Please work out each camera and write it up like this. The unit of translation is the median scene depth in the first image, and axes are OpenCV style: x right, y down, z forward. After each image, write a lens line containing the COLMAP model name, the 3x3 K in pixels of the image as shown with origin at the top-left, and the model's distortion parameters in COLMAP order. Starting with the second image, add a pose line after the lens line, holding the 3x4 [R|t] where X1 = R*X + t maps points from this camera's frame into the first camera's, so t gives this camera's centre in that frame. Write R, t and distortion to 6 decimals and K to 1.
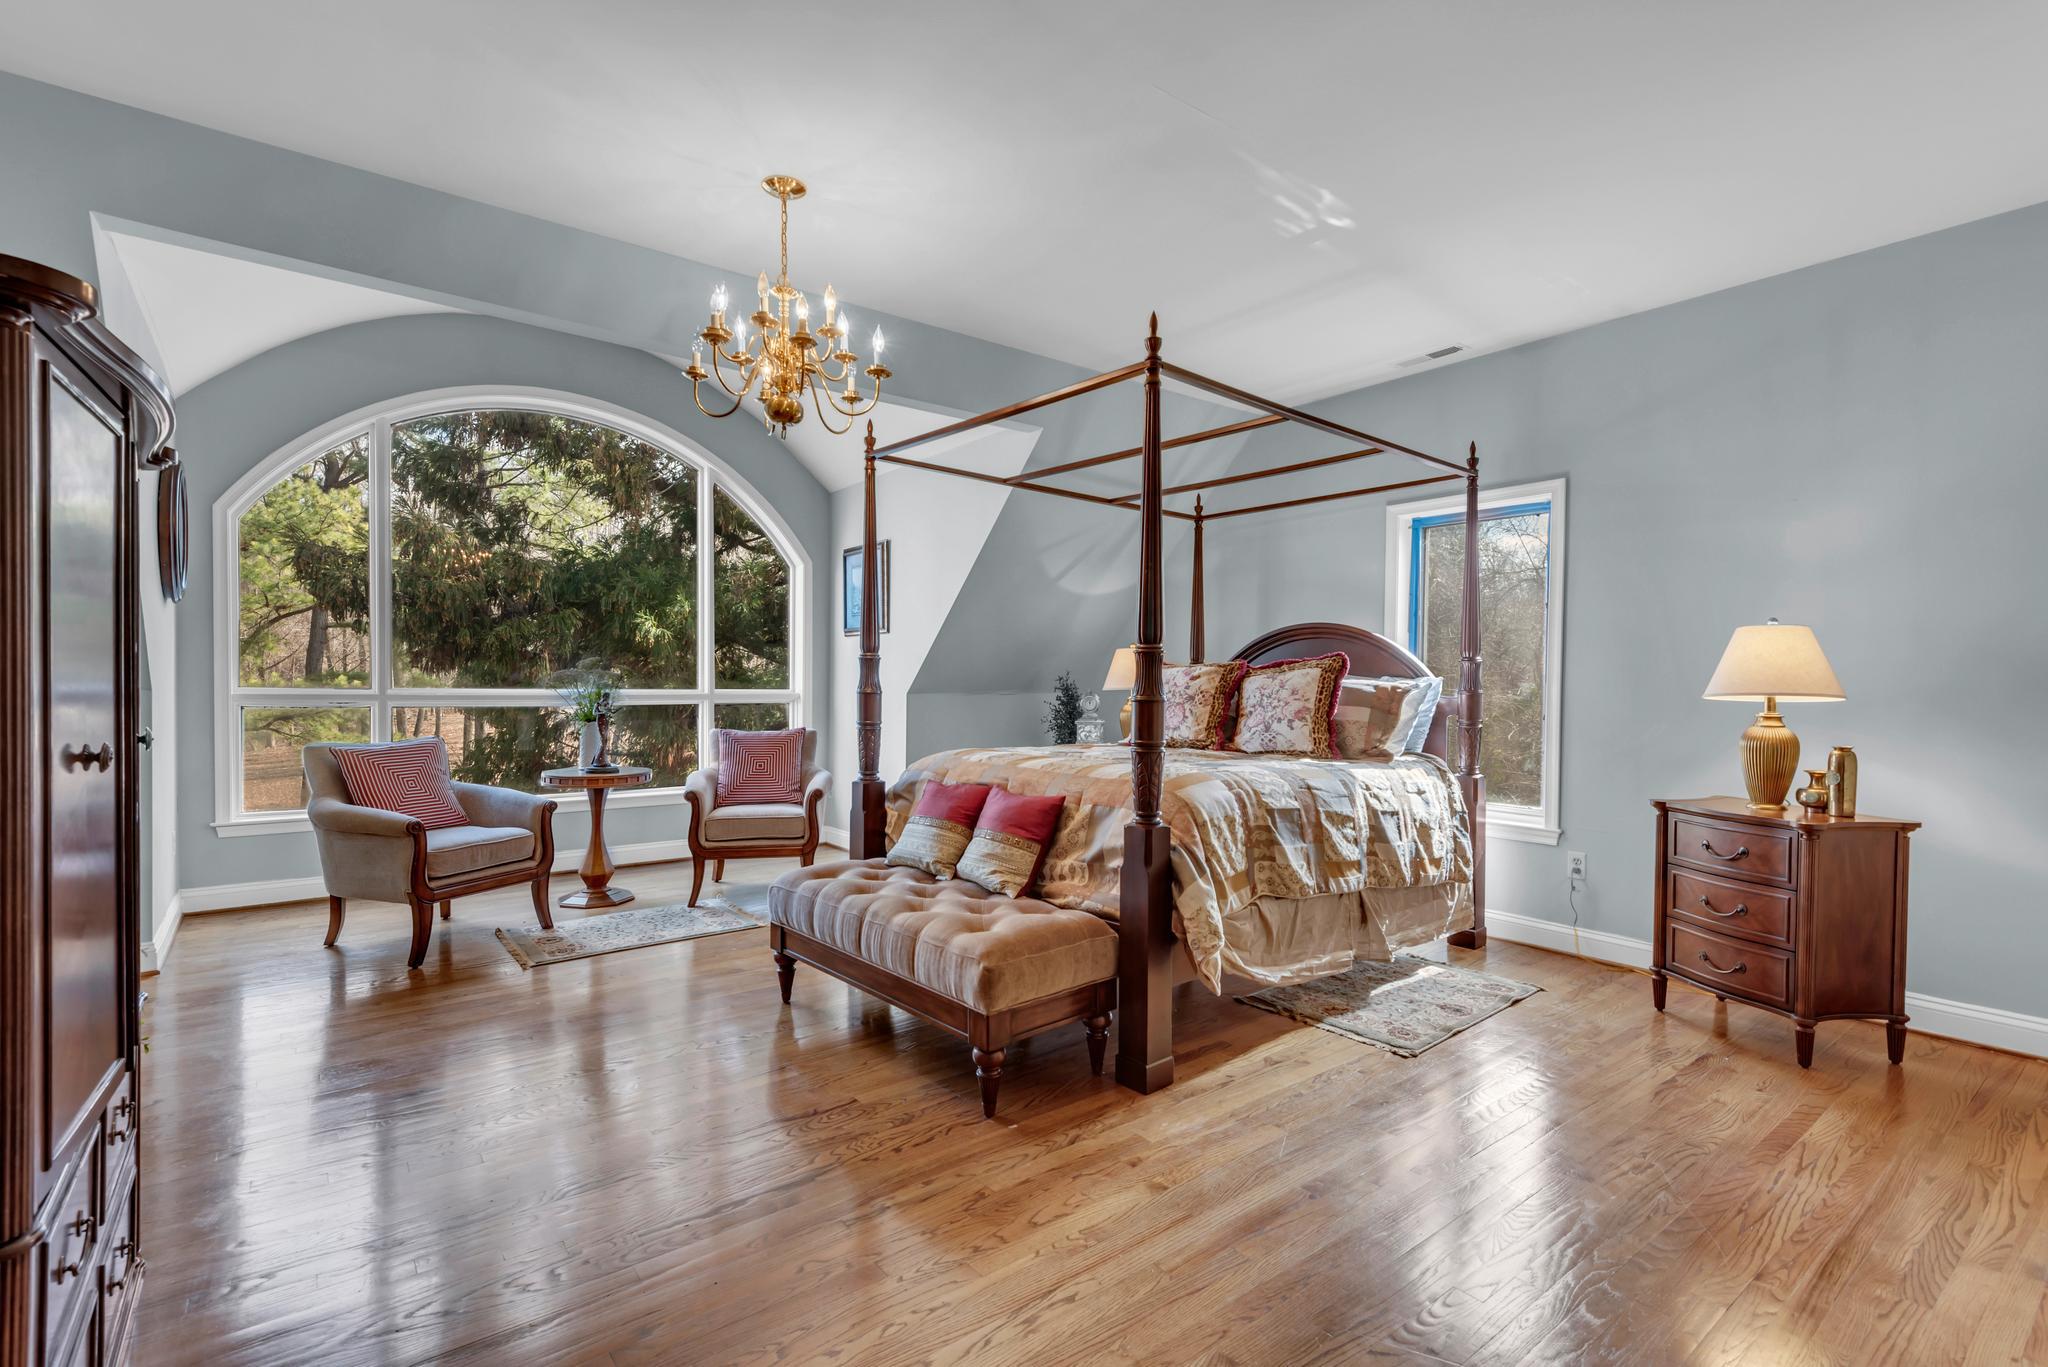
lens RADIAL K [[911.3, 0, 1024.7], [0, 911.3, 704.4], [0, 0, 1]] dist [0.029029, -0.000230]
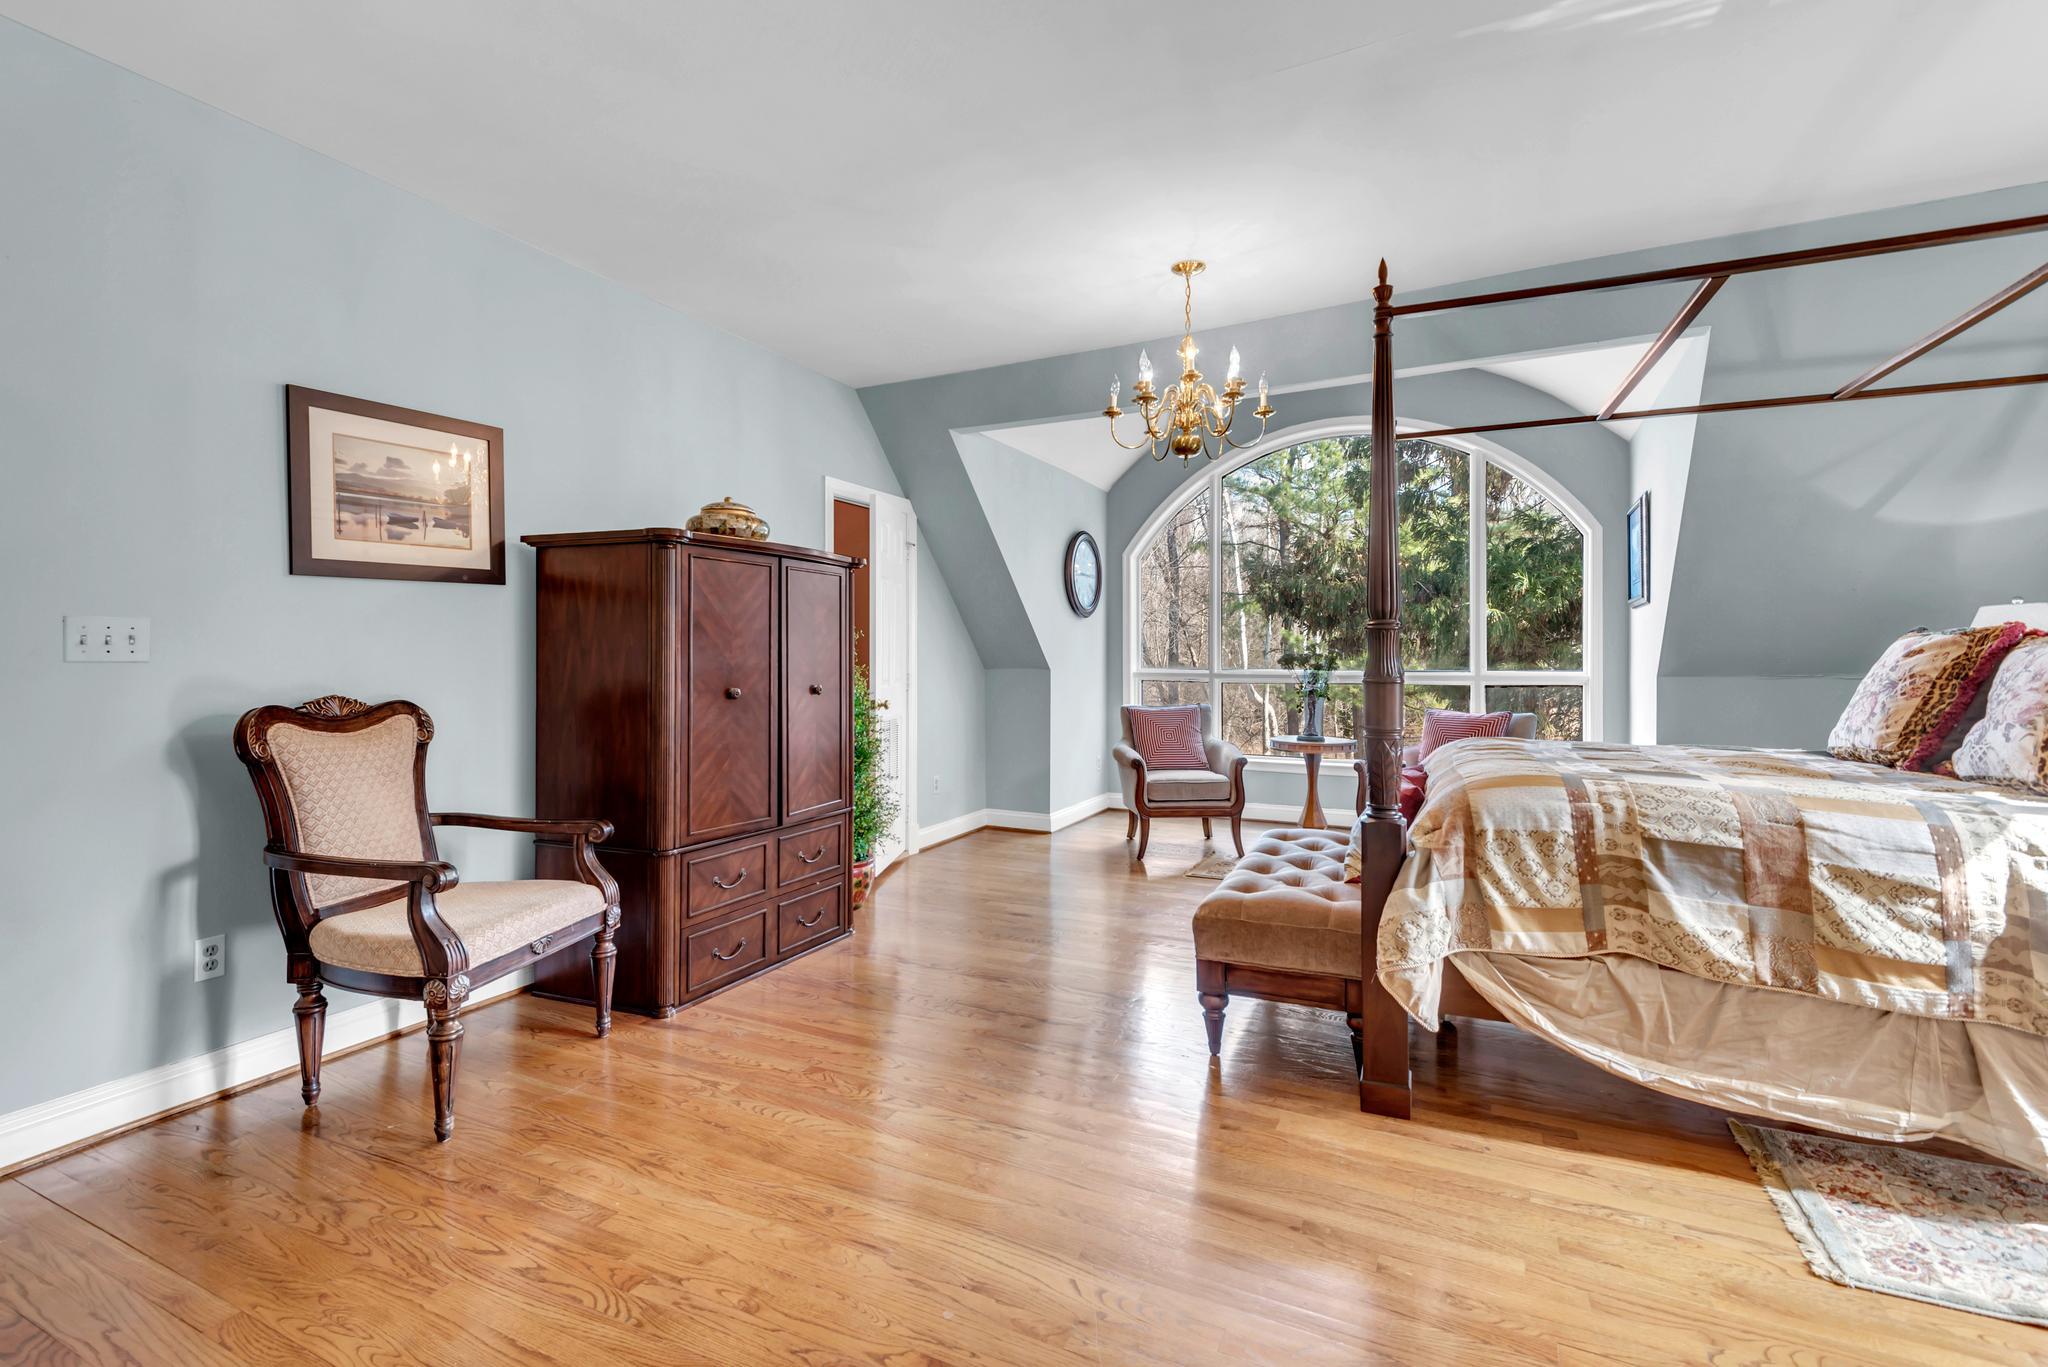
lens RADIAL K [[920.3, 0, 1019.9], [0, 920.3, 666.4], [0, 0, 1]] dist [0.030494, -0.011984]
pose [[0.447019, -0.001971, -0.894522, 0.659147], [-0.018030, 0.999775, -0.011213, -0.002280], [0.894343, 0.021140, 0.446882, 0.217204]]
